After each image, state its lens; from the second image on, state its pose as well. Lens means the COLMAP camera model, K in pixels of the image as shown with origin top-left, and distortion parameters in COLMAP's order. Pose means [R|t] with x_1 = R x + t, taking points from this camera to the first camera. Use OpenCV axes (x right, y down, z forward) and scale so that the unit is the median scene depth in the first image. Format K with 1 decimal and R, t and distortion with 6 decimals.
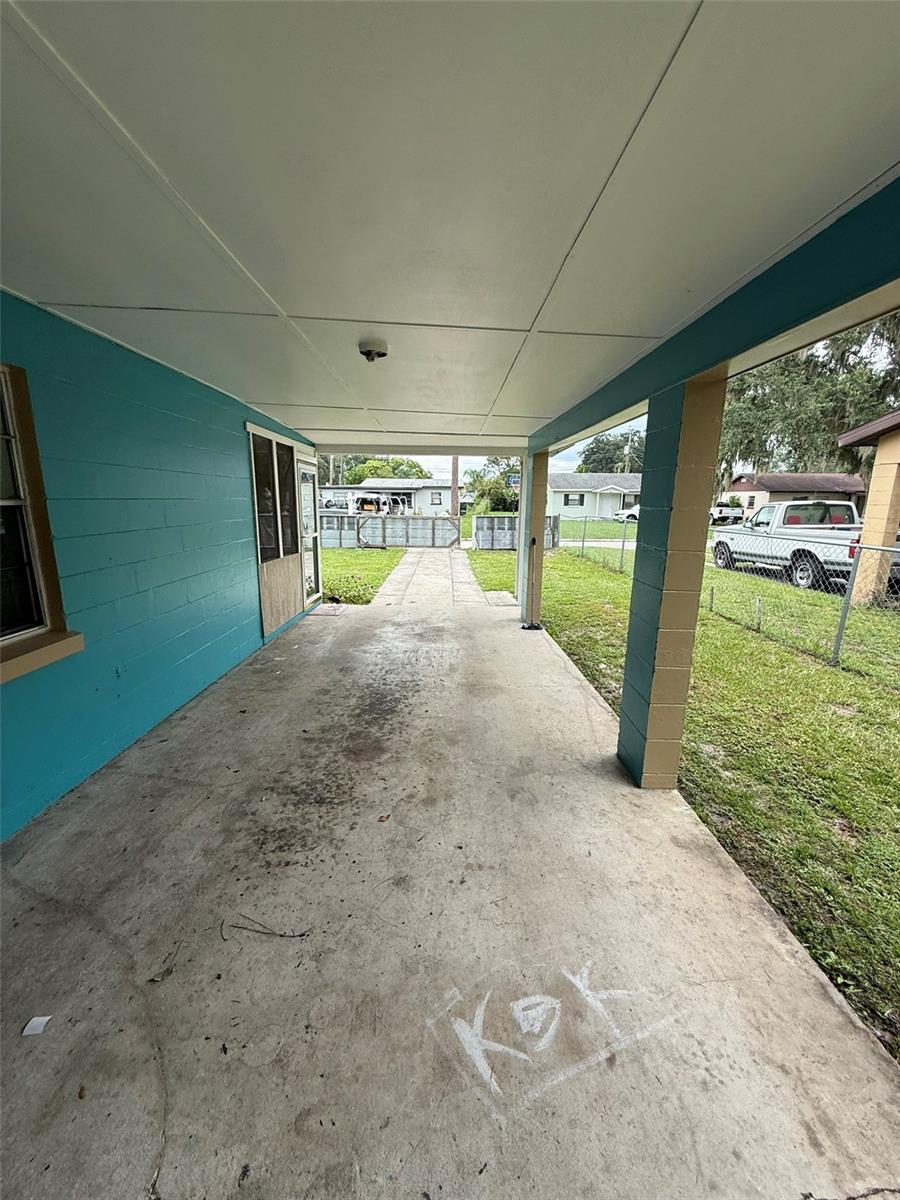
lens RADIAL K [[481.2, 0, 450.0], [0, 481.2, 600.0], [0, 0, 1]] dist [0.009165, -0.000107]
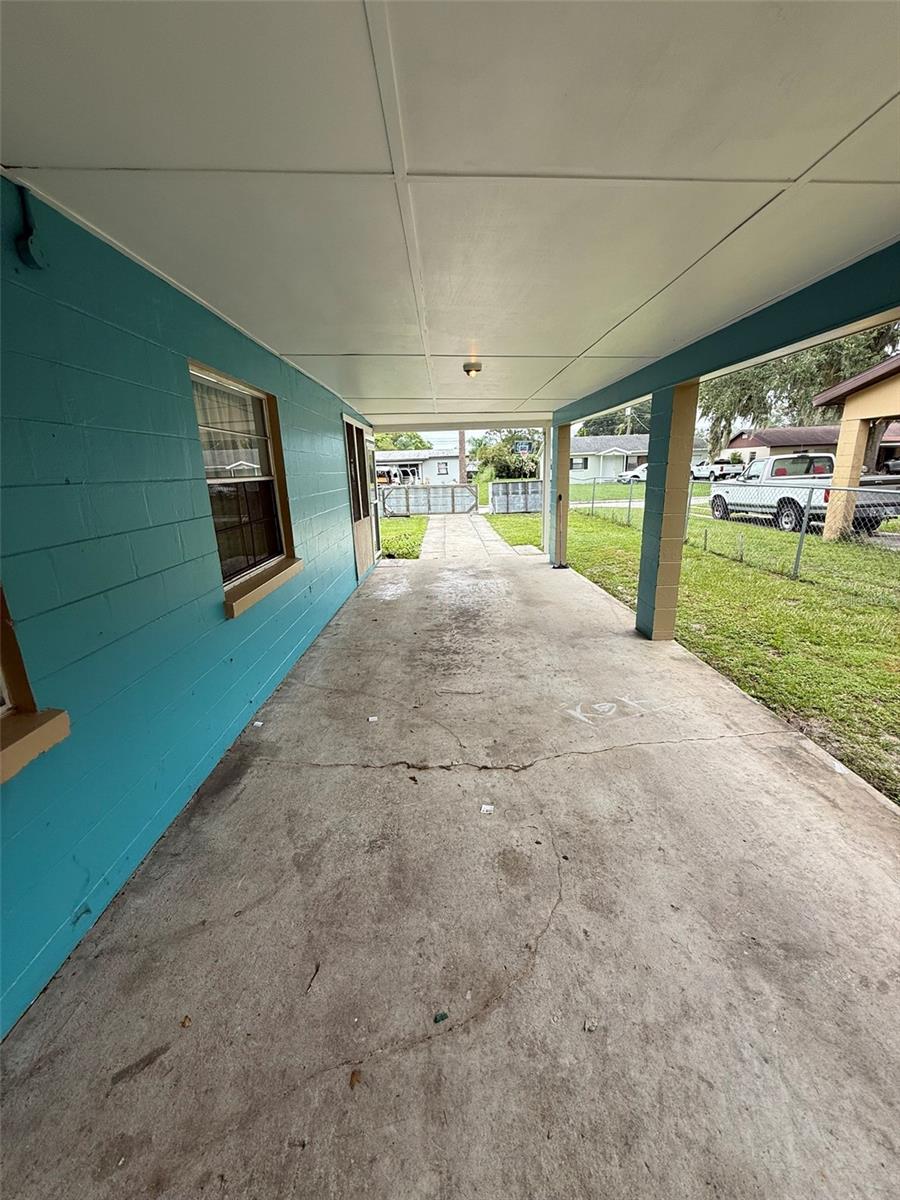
lens RADIAL K [[481.2, 0, 450.0], [0, 481.2, 600.0], [0, 0, 1]] dist [0.009165, -0.000107]
pose [[0.999047, -0.042722, -0.008897, -0.066723], [0.043174, 0.997322, 0.059030, 0.033809], [0.006352, -0.059358, 0.998217, -0.156331]]
